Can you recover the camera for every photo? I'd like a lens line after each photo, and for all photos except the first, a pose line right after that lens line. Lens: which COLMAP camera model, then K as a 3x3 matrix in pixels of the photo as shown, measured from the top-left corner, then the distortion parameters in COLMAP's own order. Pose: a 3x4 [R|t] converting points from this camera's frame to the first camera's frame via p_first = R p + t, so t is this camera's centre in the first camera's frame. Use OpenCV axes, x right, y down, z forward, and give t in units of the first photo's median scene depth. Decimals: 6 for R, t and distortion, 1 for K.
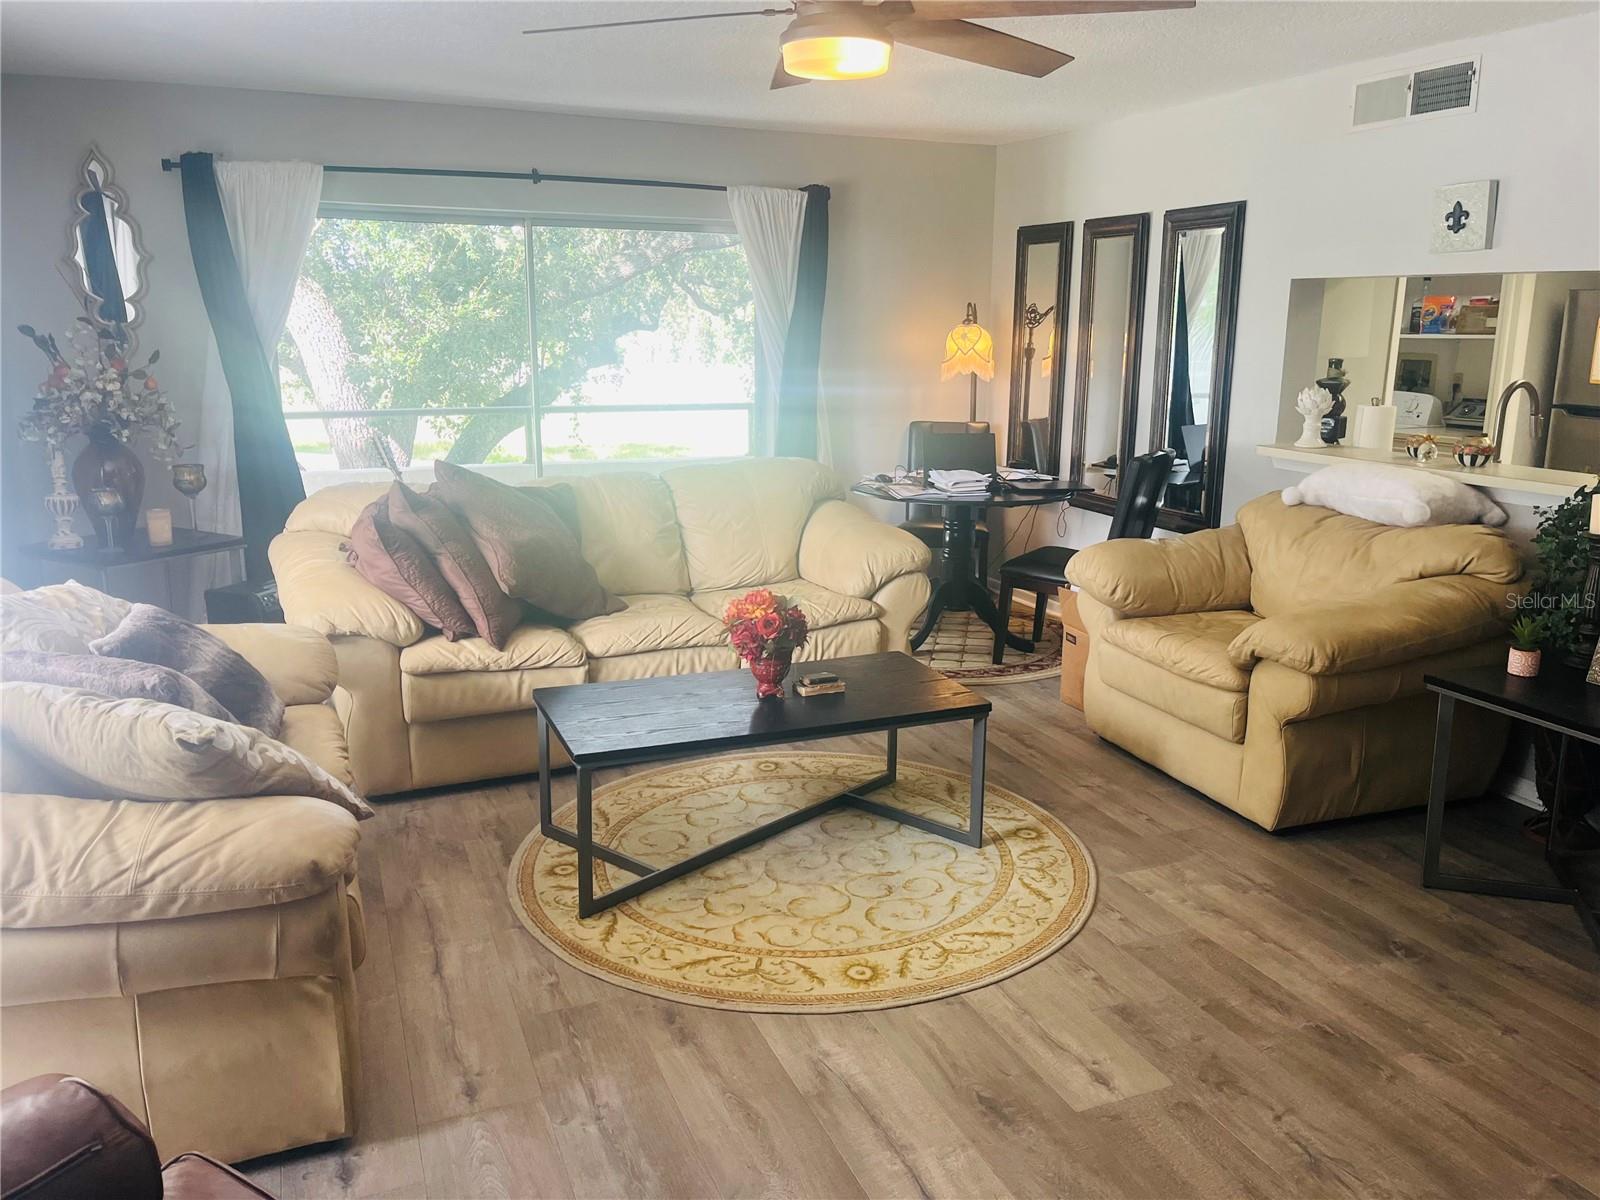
lens RADIAL K [[1209.4, 0, 813.5], [0, 1209.4, 587.8], [0, 0, 1]] dist [0.065710, -0.088200]
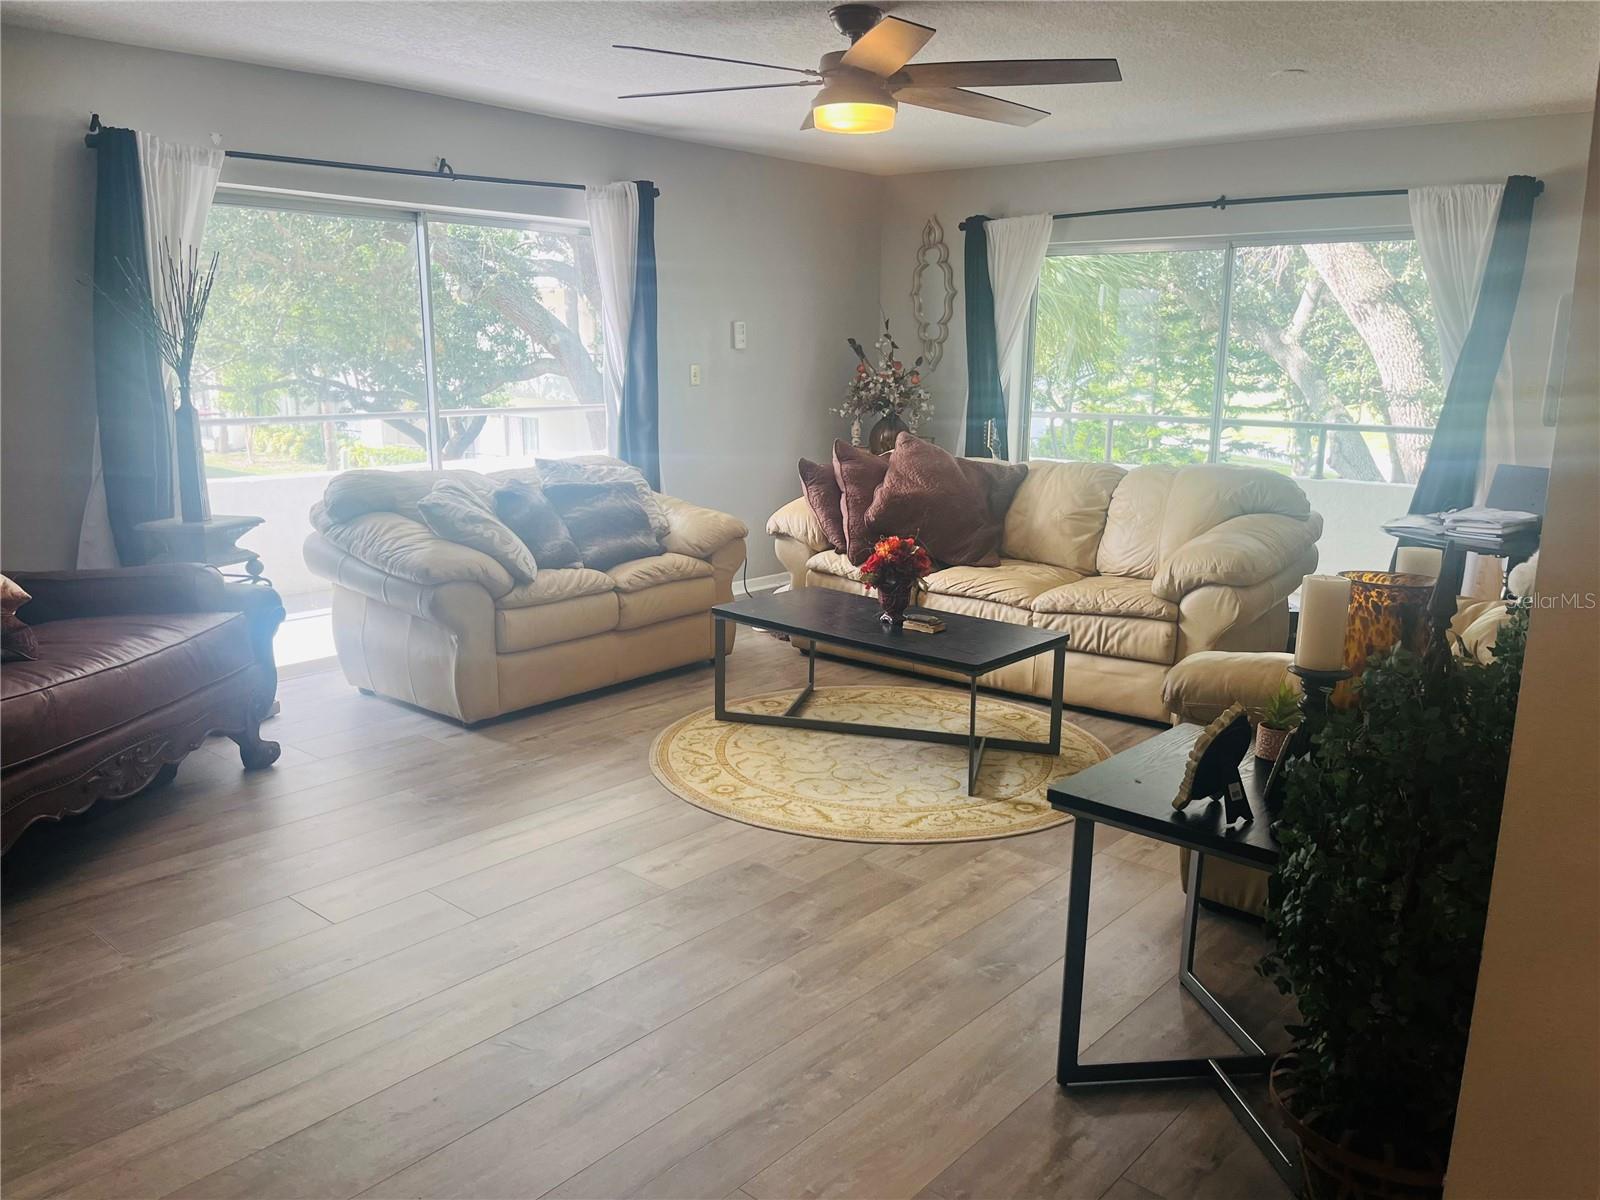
lens RADIAL K [[1209.4, 0, 807.7], [0, 1209.4, 609.4], [0, 0, 1]] dist [0.065710, -0.088200]
pose [[0.447125, 0.191119, -0.873815, 0.980392], [-0.202201, 0.973215, 0.109394, -0.041889], [0.871318, 0.127773, 0.473793, 0.315219]]
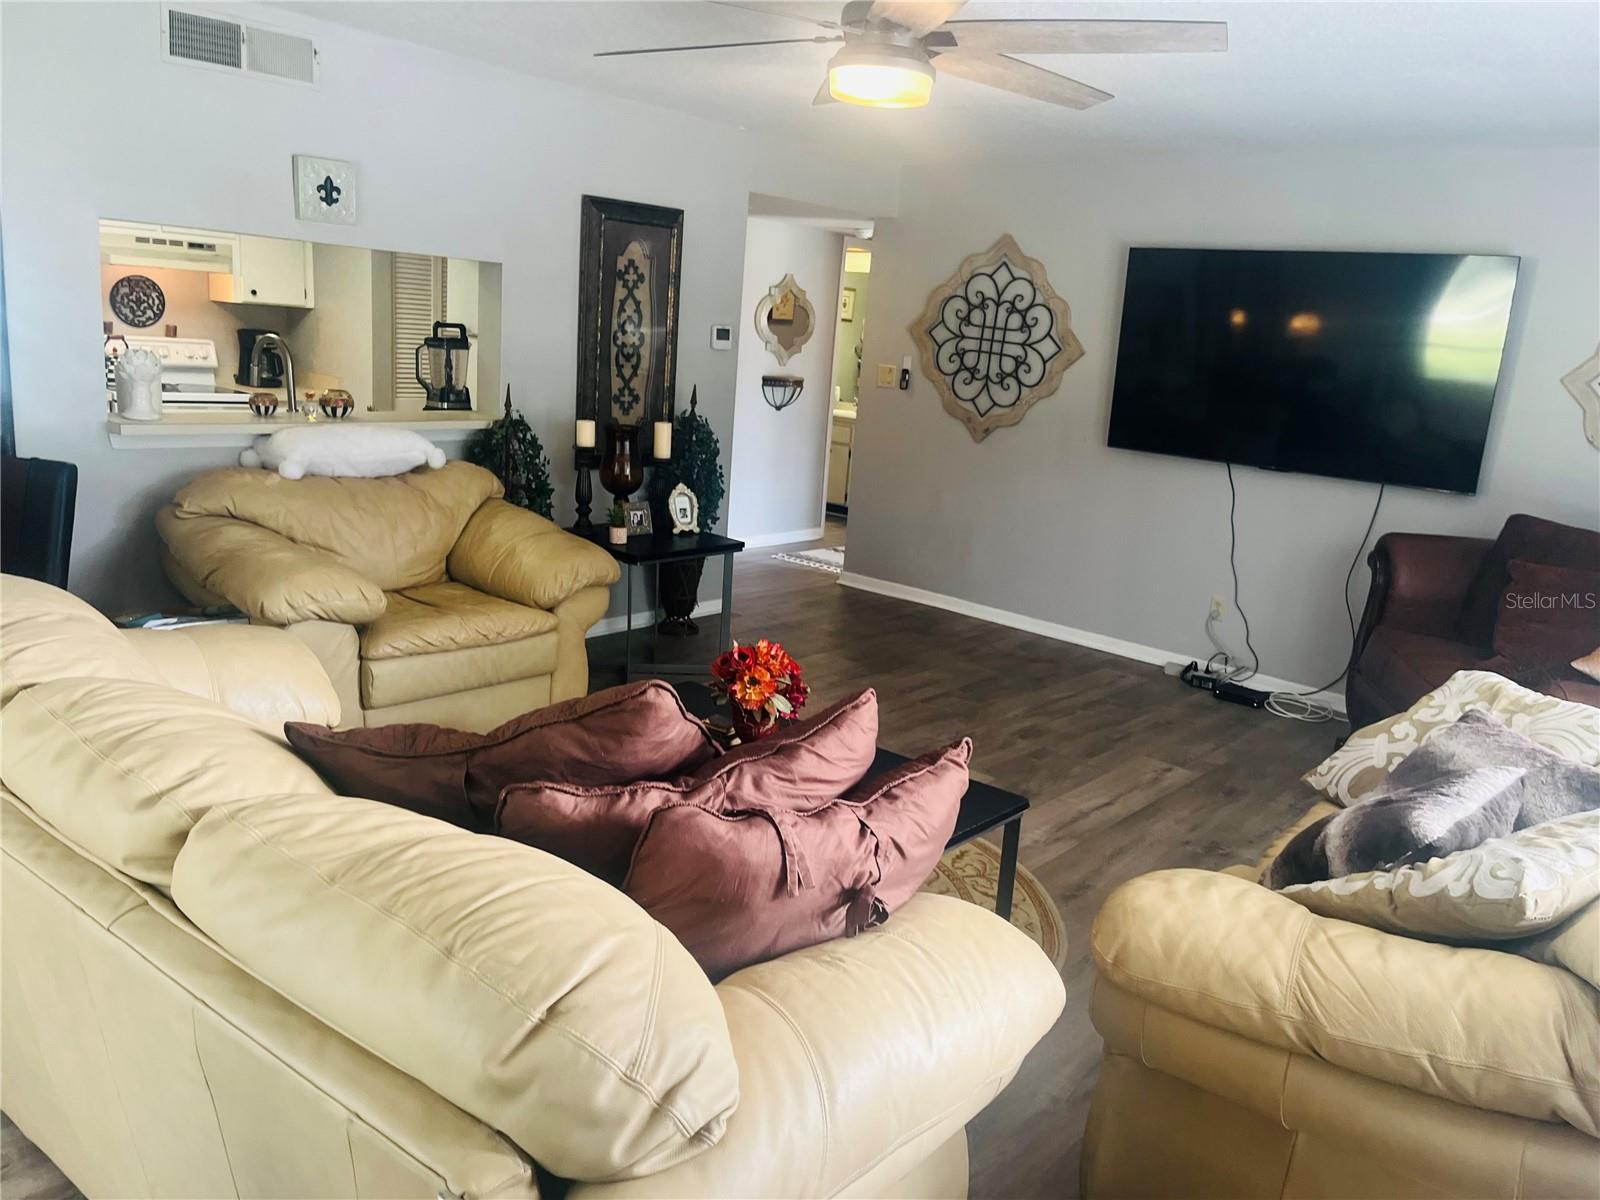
lens RADIAL K [[1209.4, 0, 811.9], [0, 1209.4, 607.4], [0, 0, 1]] dist [0.065710, -0.088200]
pose [[-0.450824, -0.247215, 0.857696, -0.755823], [0.111165, 0.937852, 0.328749, -0.288332], [-0.885664, 0.243554, -0.395325, 1.240888]]
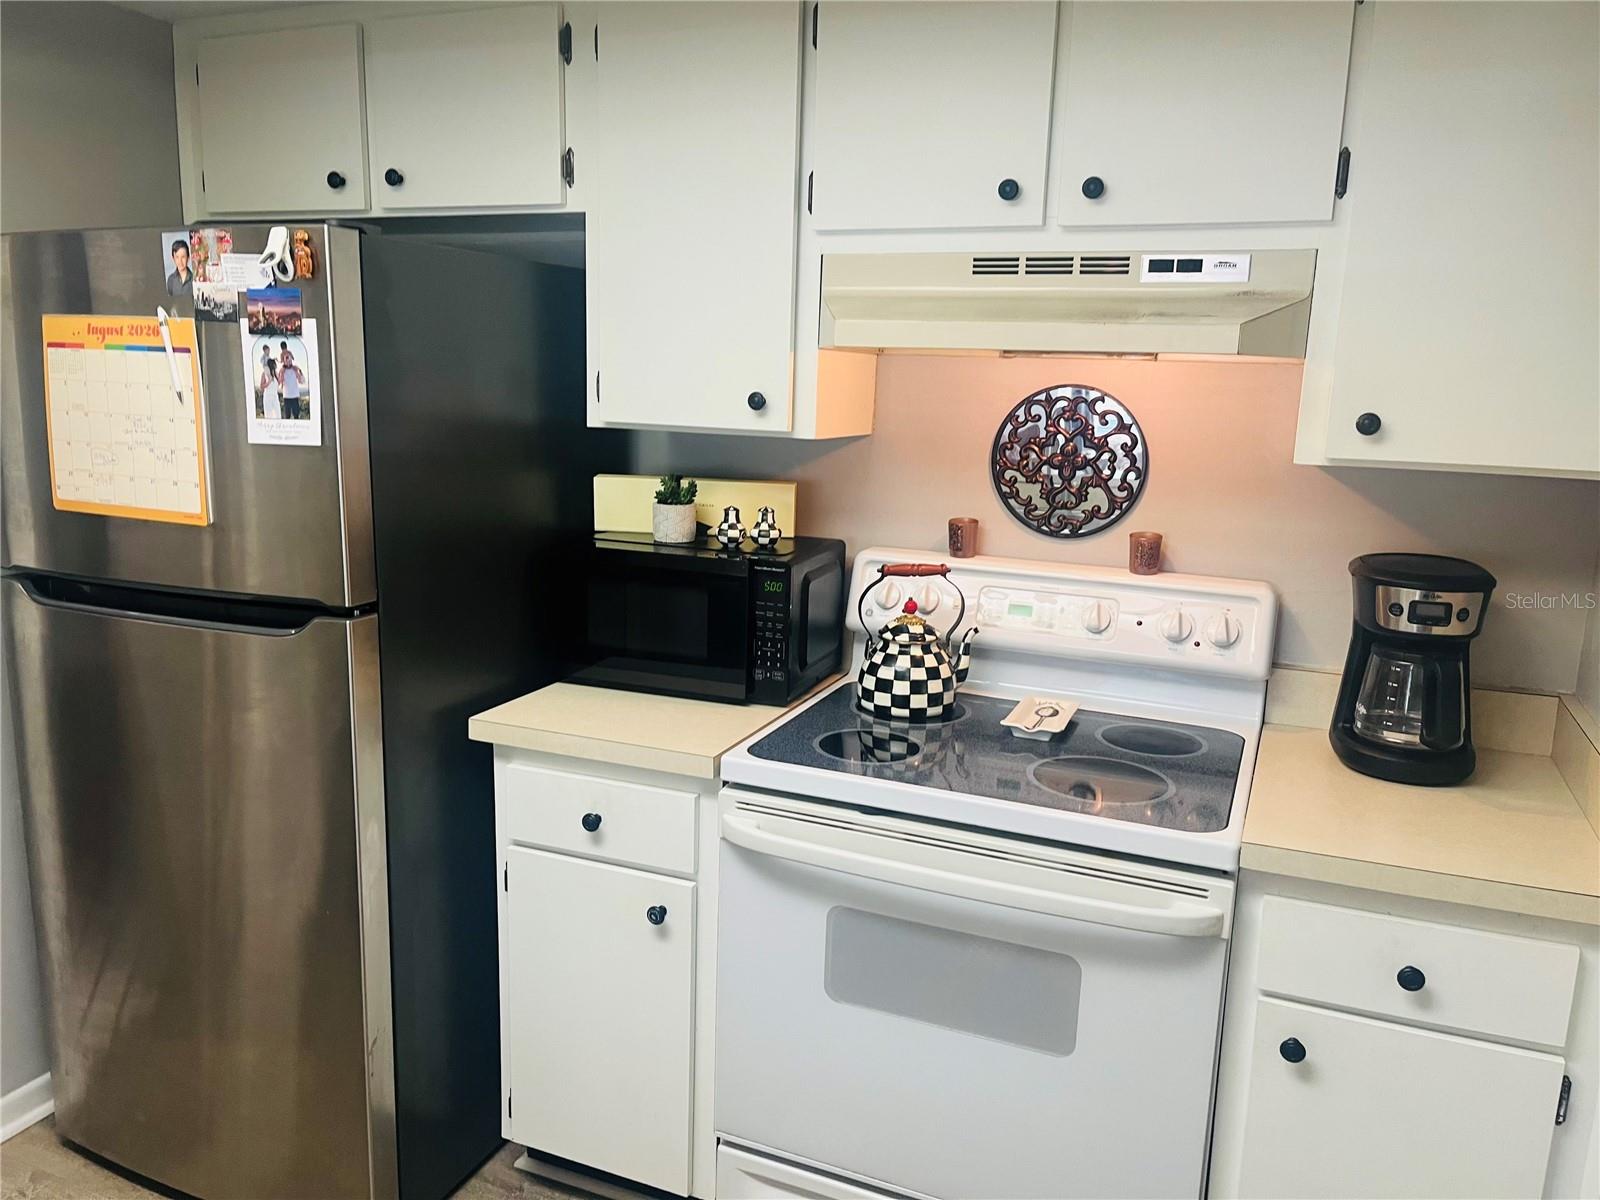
lens RADIAL K [[1209.4, 0, 809.1], [0, 1209.4, 600.8], [0, 0, 1]] dist [0.065710, -0.088200]
pose [[0.704870, -0.119989, 0.699114, 0.847408], [0.130815, 0.990673, 0.038137, -0.200236], [-0.697169, 0.064573, 0.713992, 0.962429]]
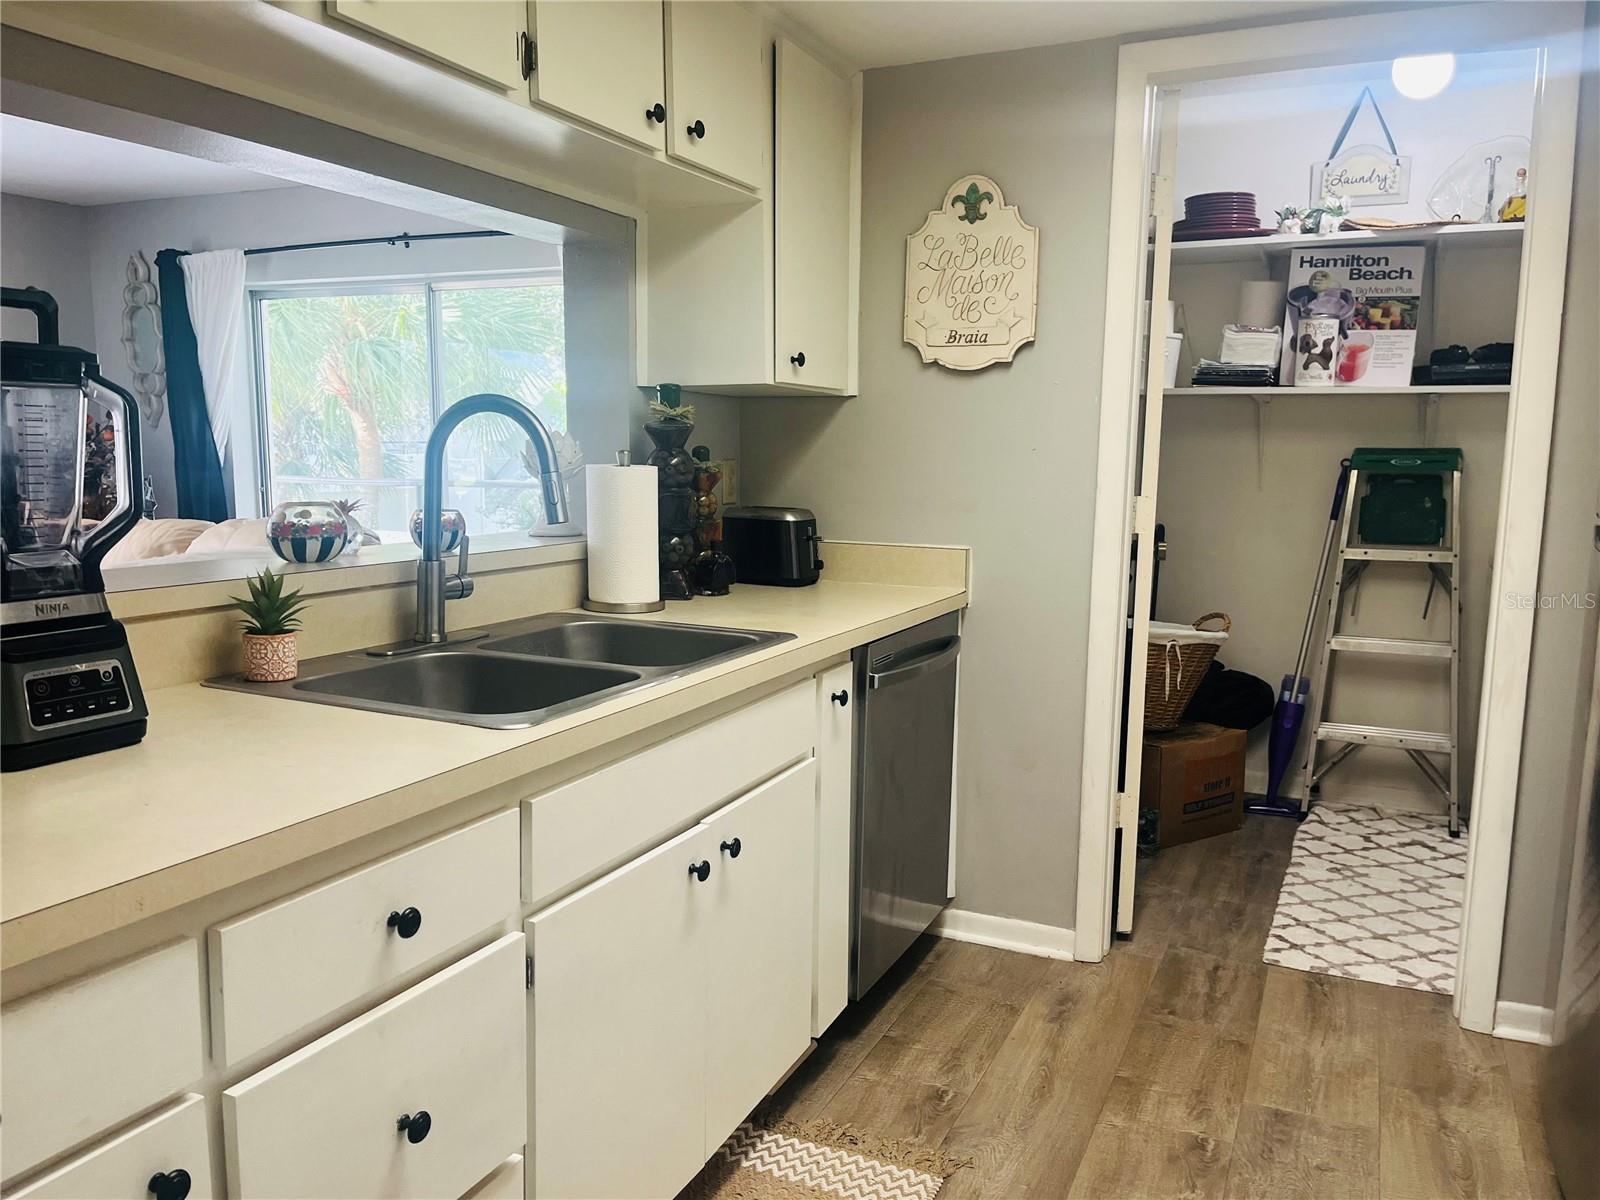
lens RADIAL K [[1209.4, 0, 809.1], [0, 1209.4, 603.7], [0, 0, 1]] dist [0.065710, -0.088200]
pose [[0.680202, 0.098005, -0.726443, 1.164573], [-0.164978, 0.986064, -0.021446, -0.119530], [0.714218, 0.134435, 0.686892, 0.913796]]
